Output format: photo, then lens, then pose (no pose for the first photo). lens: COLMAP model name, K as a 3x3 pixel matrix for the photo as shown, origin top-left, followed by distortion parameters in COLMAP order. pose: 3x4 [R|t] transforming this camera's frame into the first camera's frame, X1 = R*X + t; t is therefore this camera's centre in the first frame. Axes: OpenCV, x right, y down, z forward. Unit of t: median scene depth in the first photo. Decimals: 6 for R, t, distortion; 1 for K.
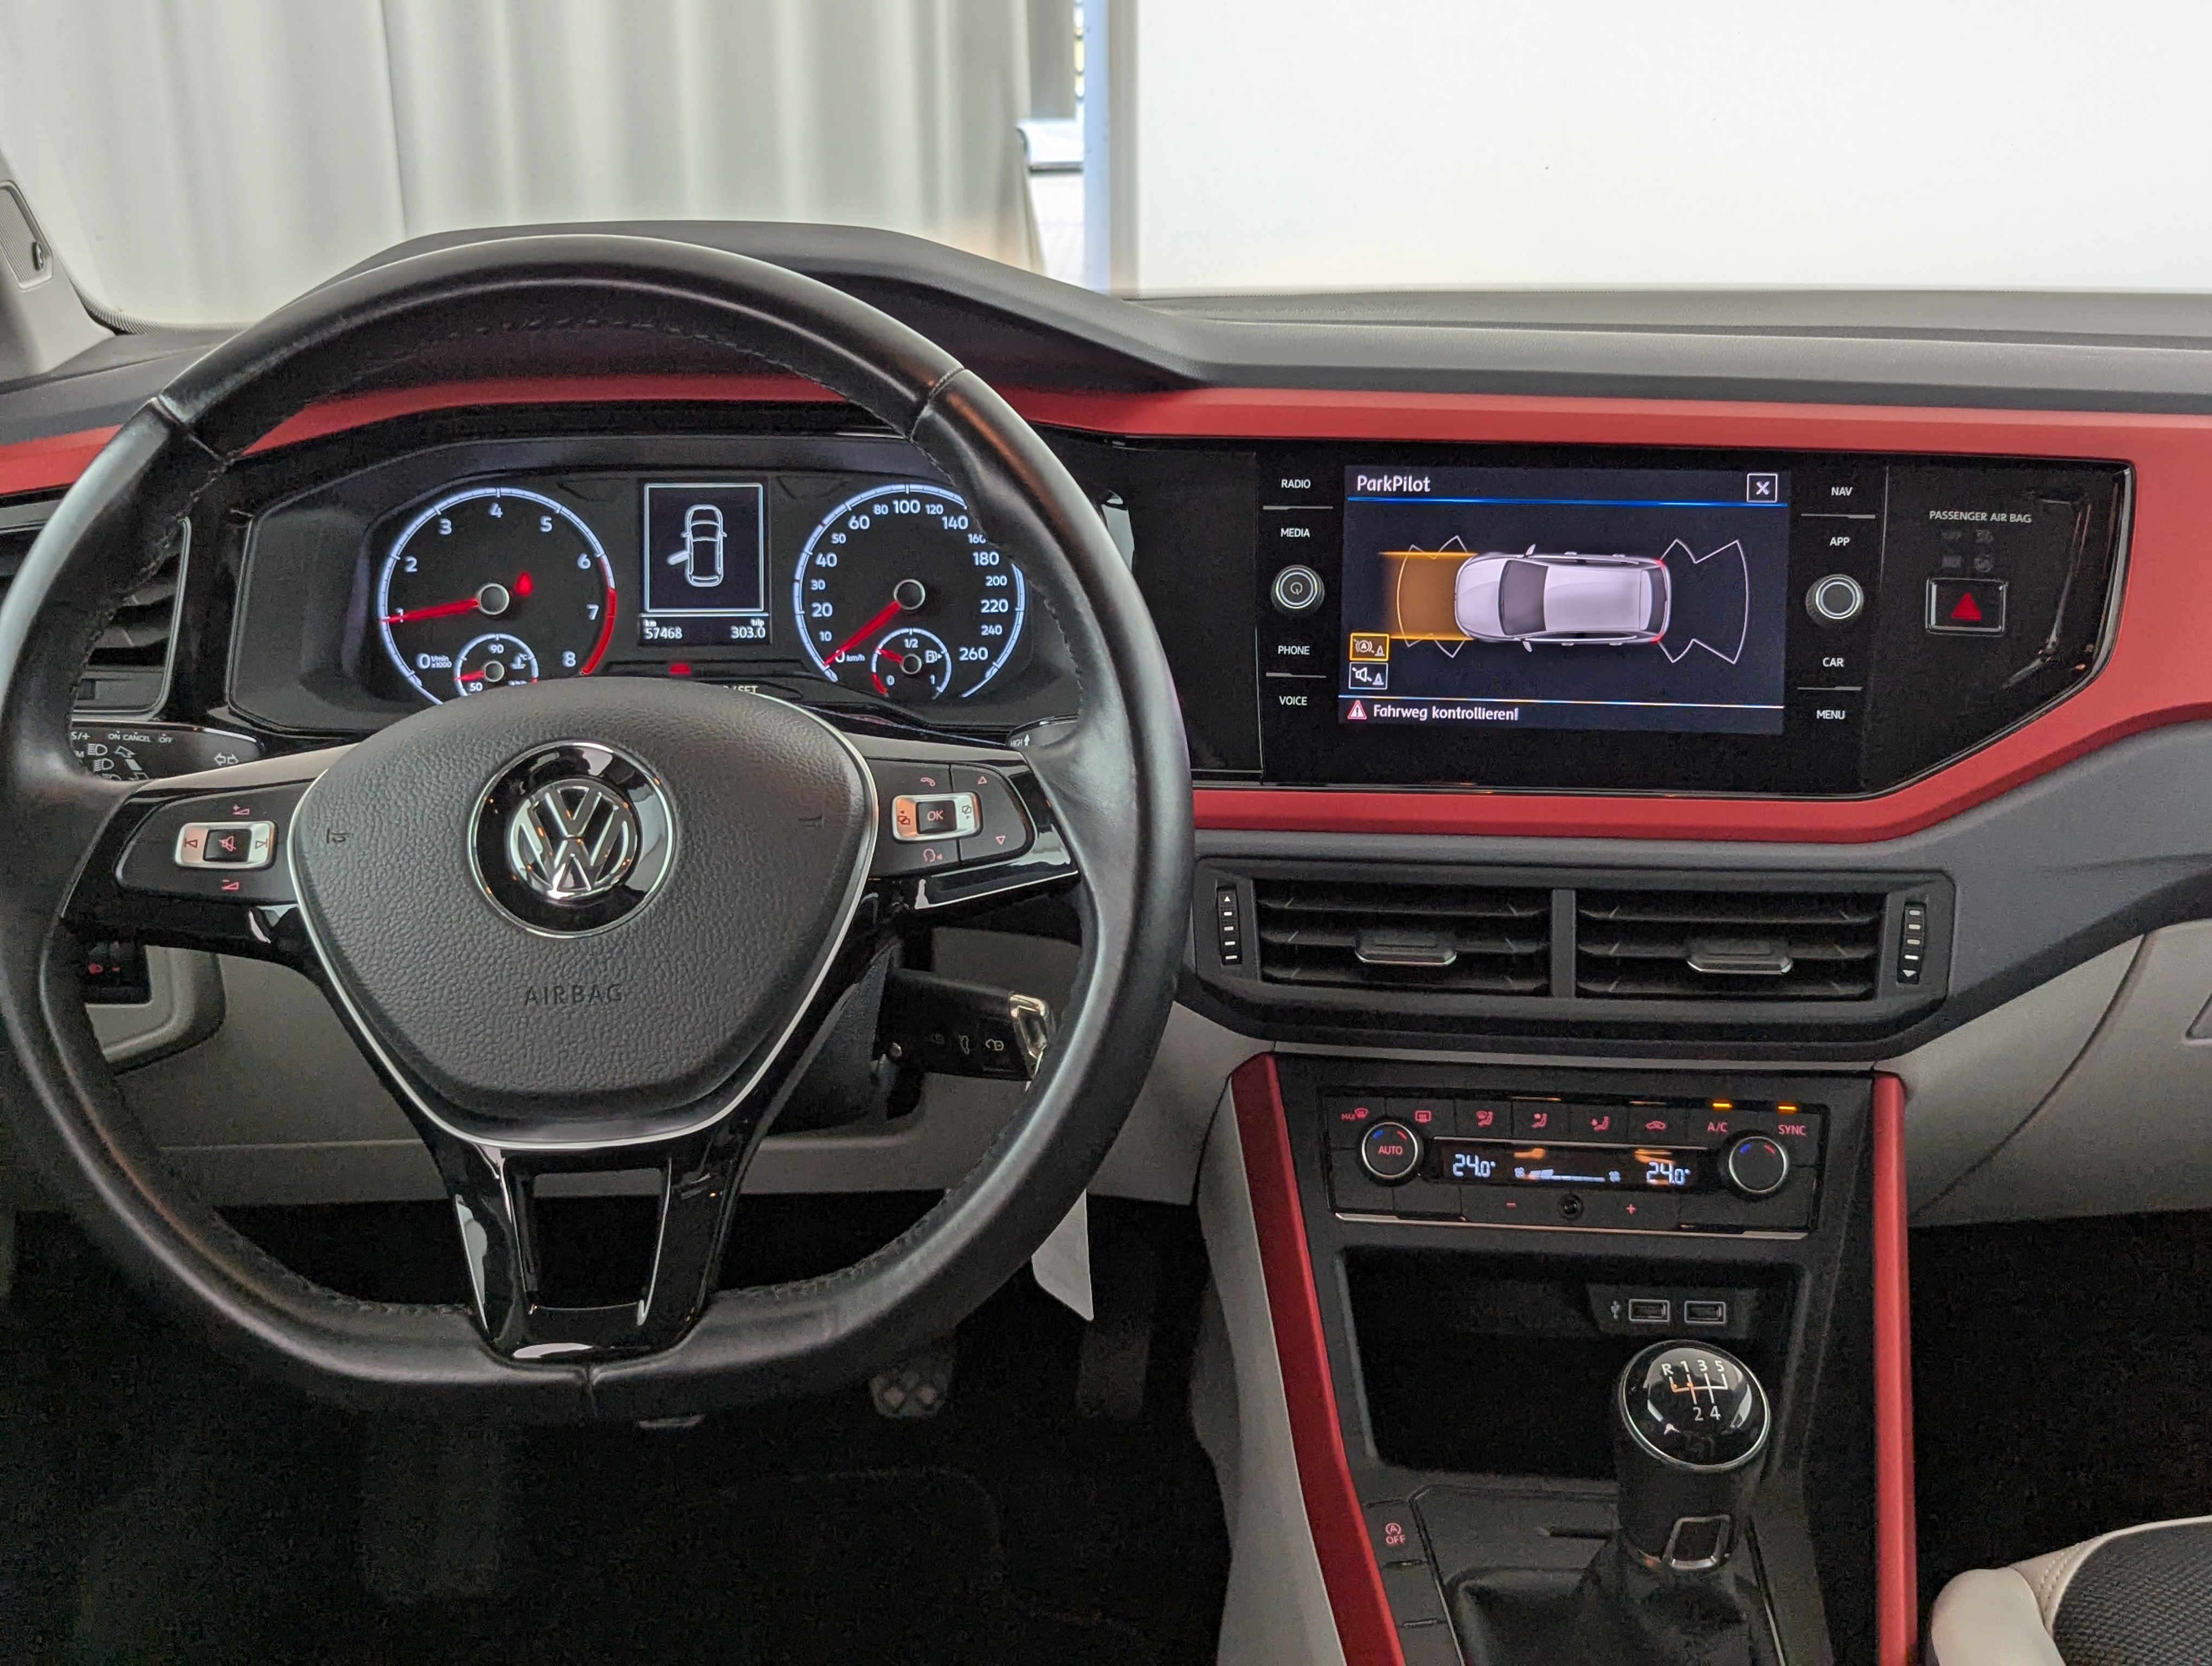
lens RADIAL K [[2485.0, 0, 1121.8], [0, 2485.0, 848.4], [0, 0, 1]] dist [0.048294, 0.000000]
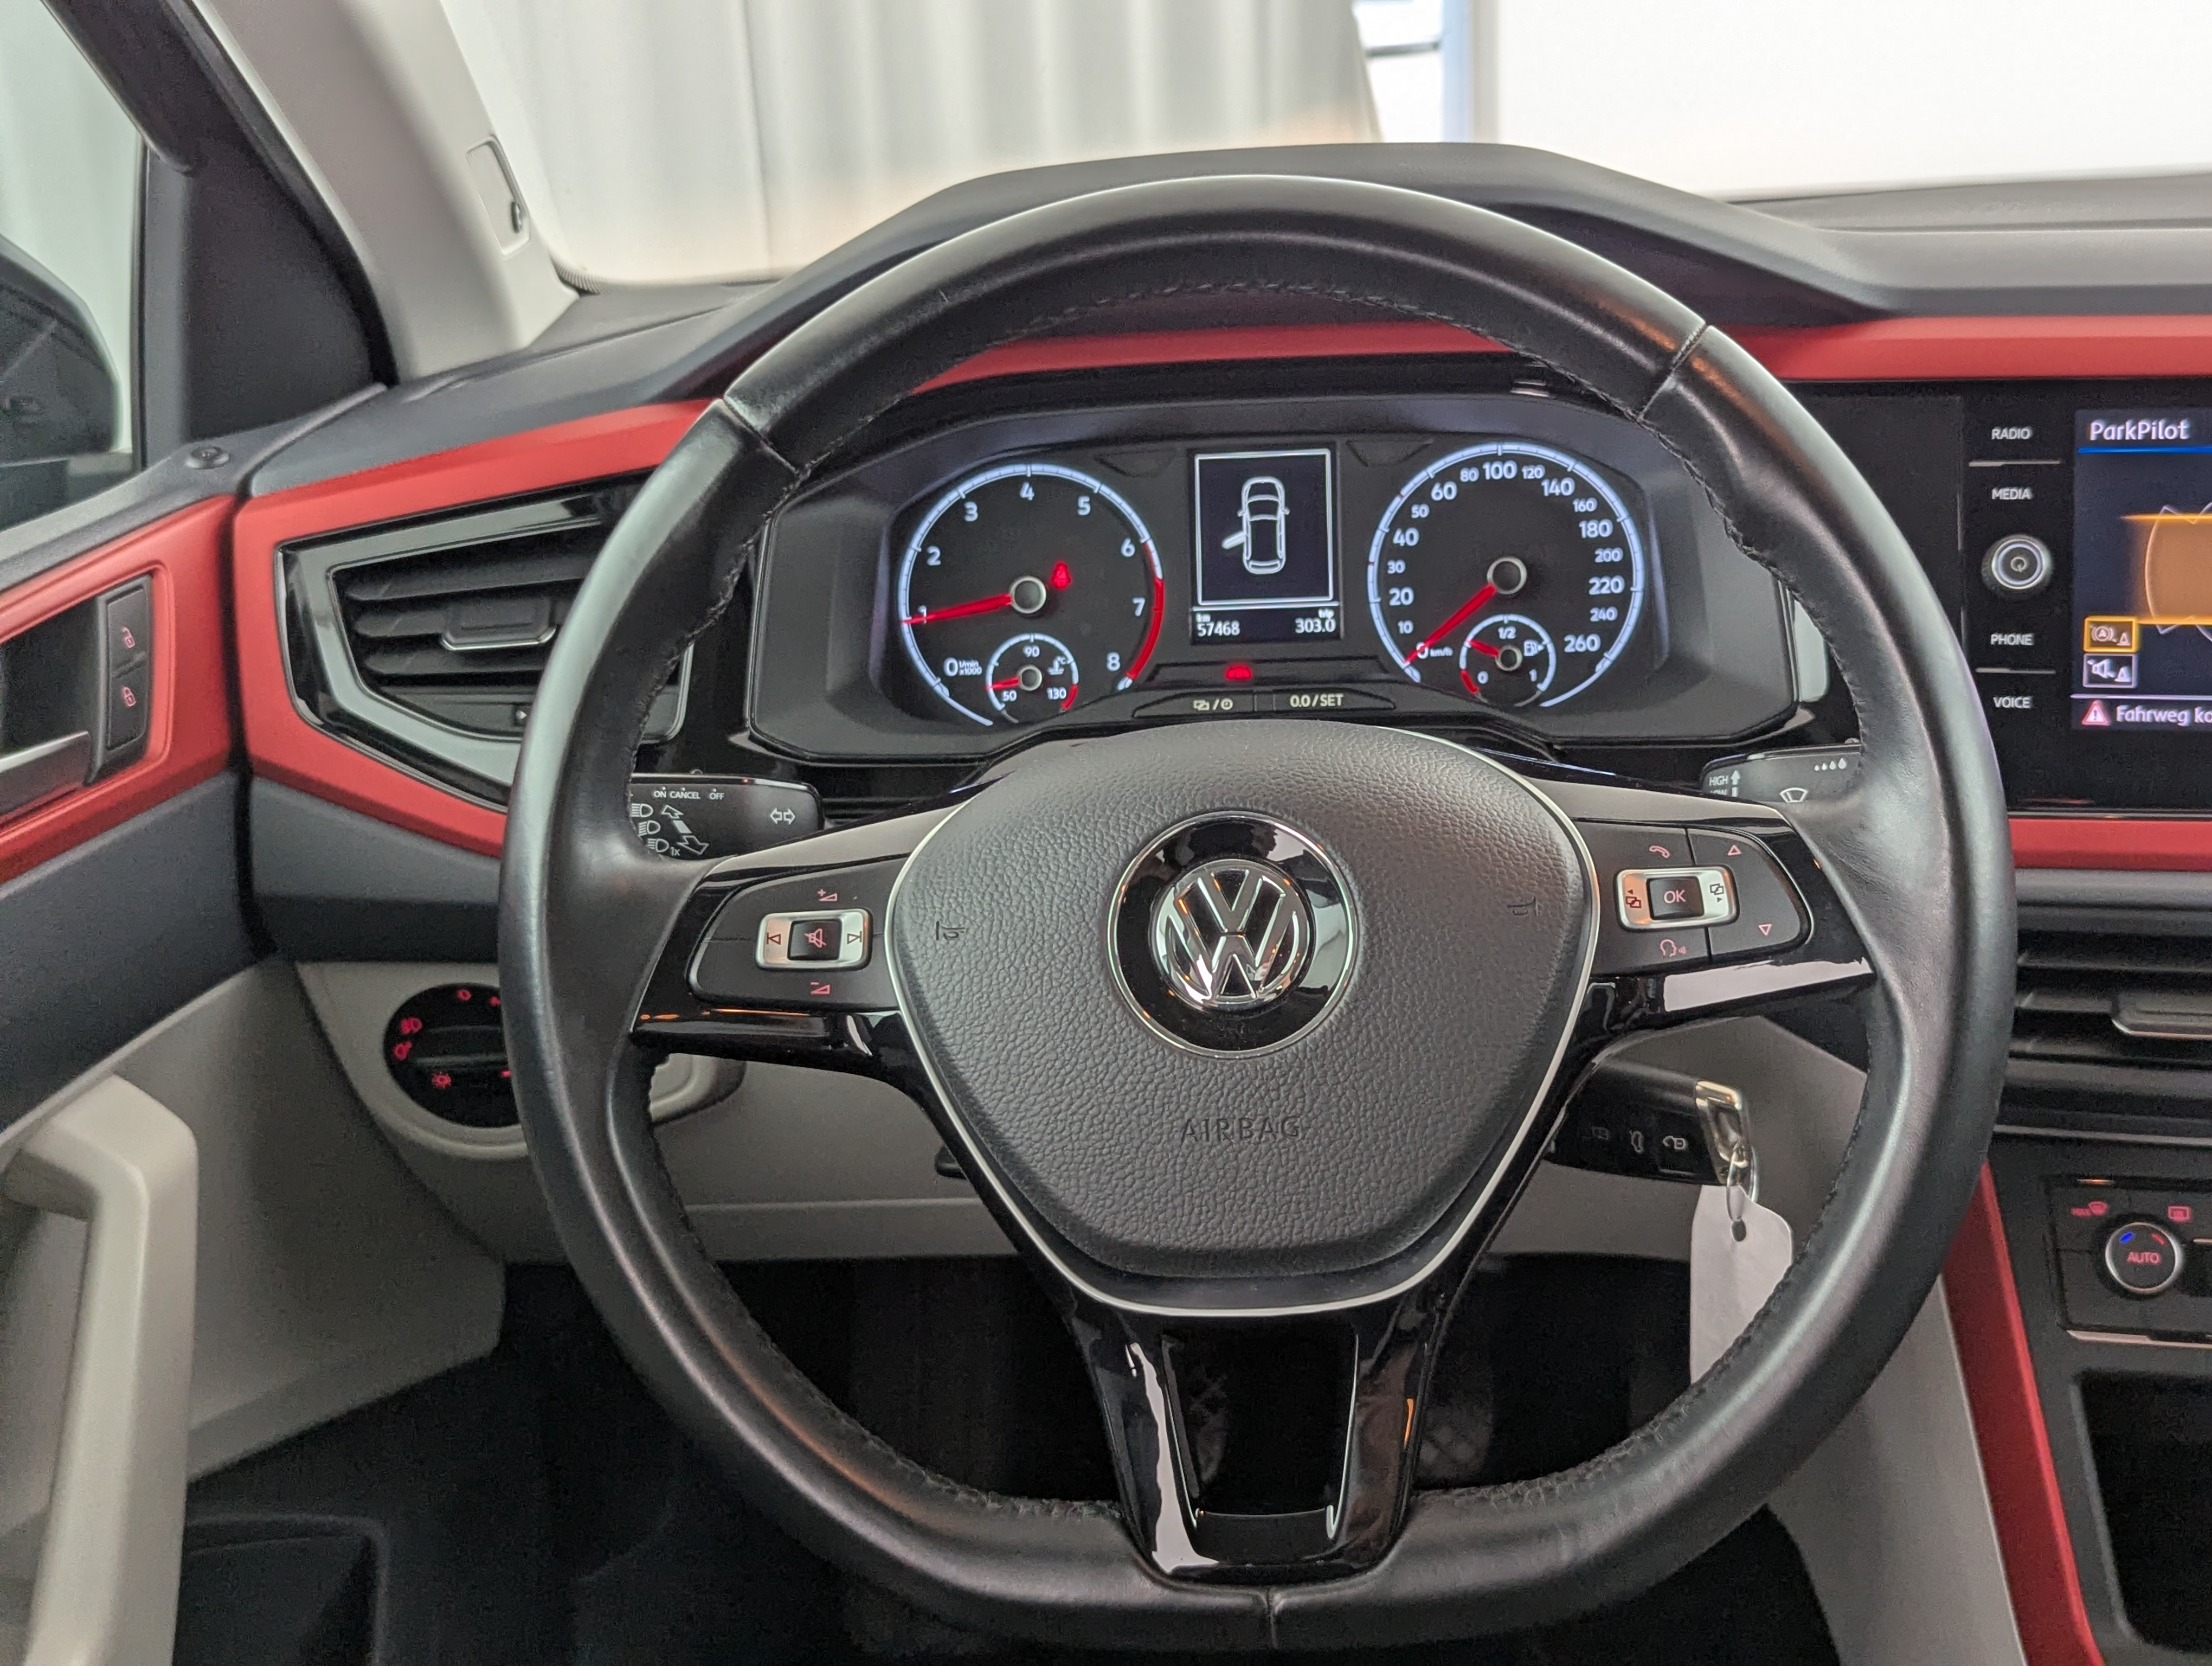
lens RADIAL K [[2485.0, 0, 1119.0], [0, 2485.0, 843.9], [0, 0, 1]] dist [0.048294, 0.000000]
pose [[0.991679, -0.007505, -0.128518, -0.119444], [0.012591, 0.999167, 0.038809, -0.050387], [0.128119, -0.040104, 0.990948, 0.155296]]
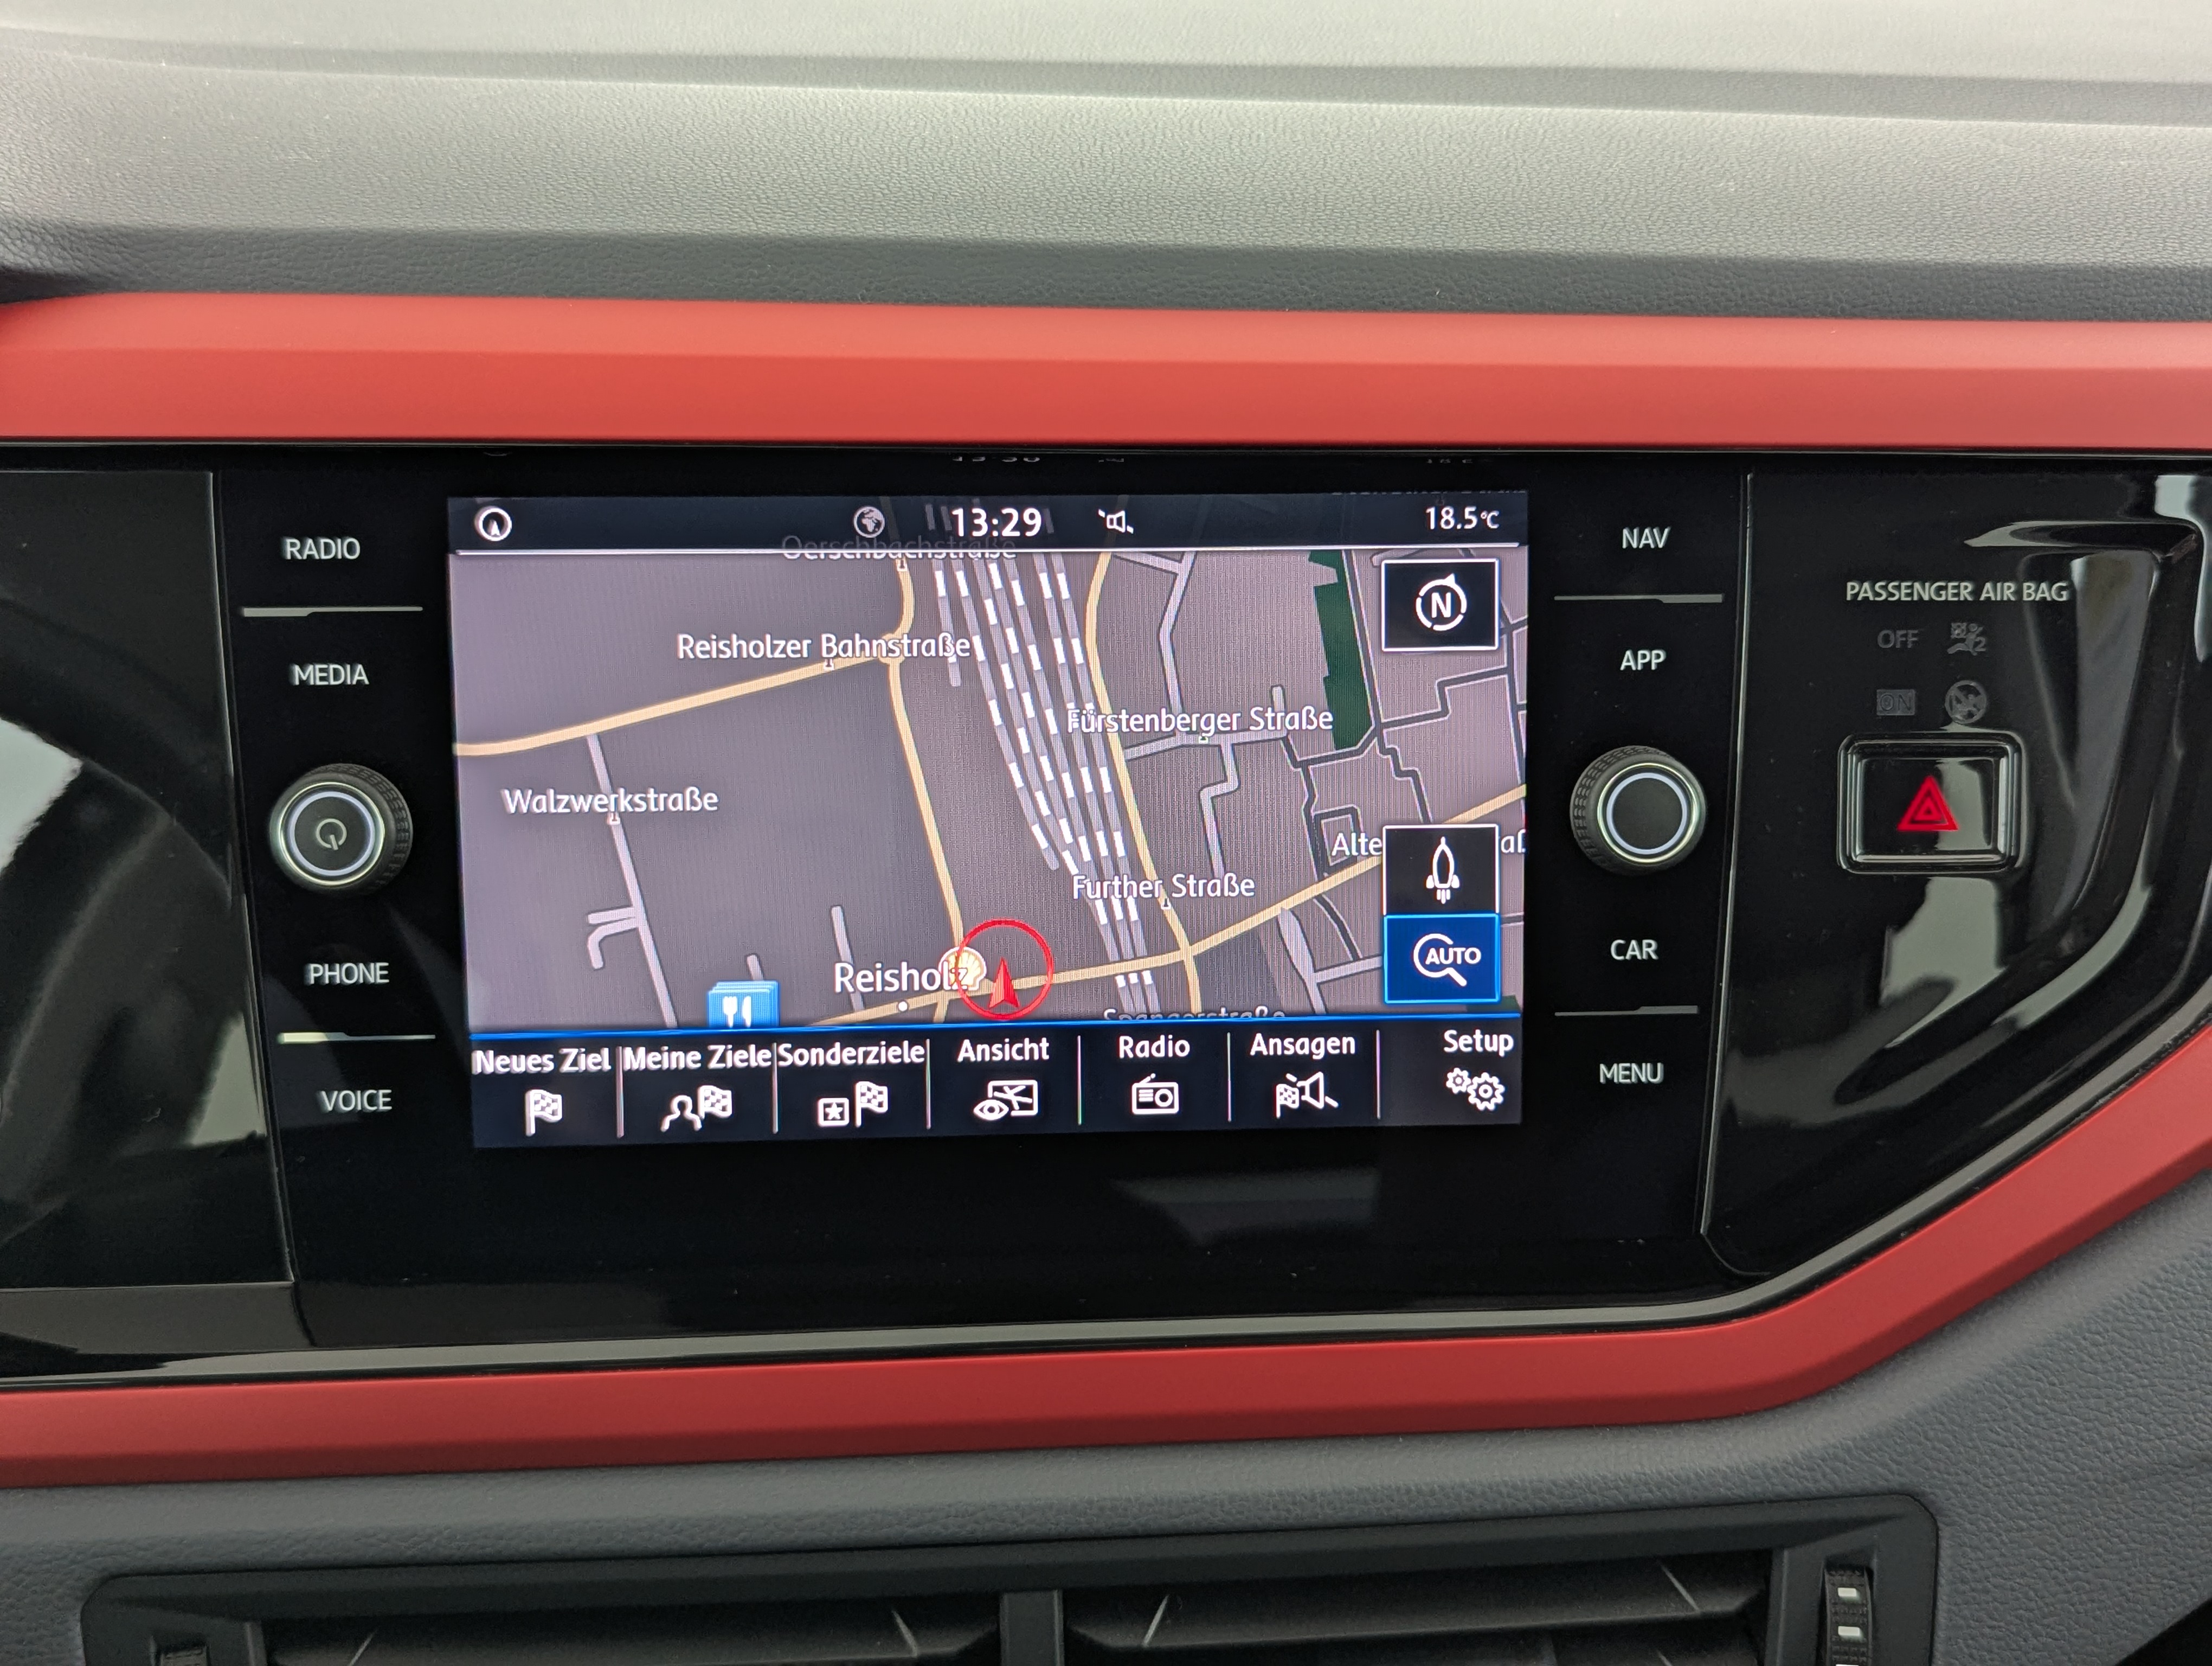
lens RADIAL K [[2485.0, 0, 1103.7], [0, 2485.0, 836.9], [0, 0, 1]] dist [0.048294, 0.000000]
pose [[0.983716, -0.066943, 0.166799, 0.127716], [0.038087, 0.984614, 0.170545, -0.171247], [-0.175650, -0.161415, 0.971130, 0.611719]]
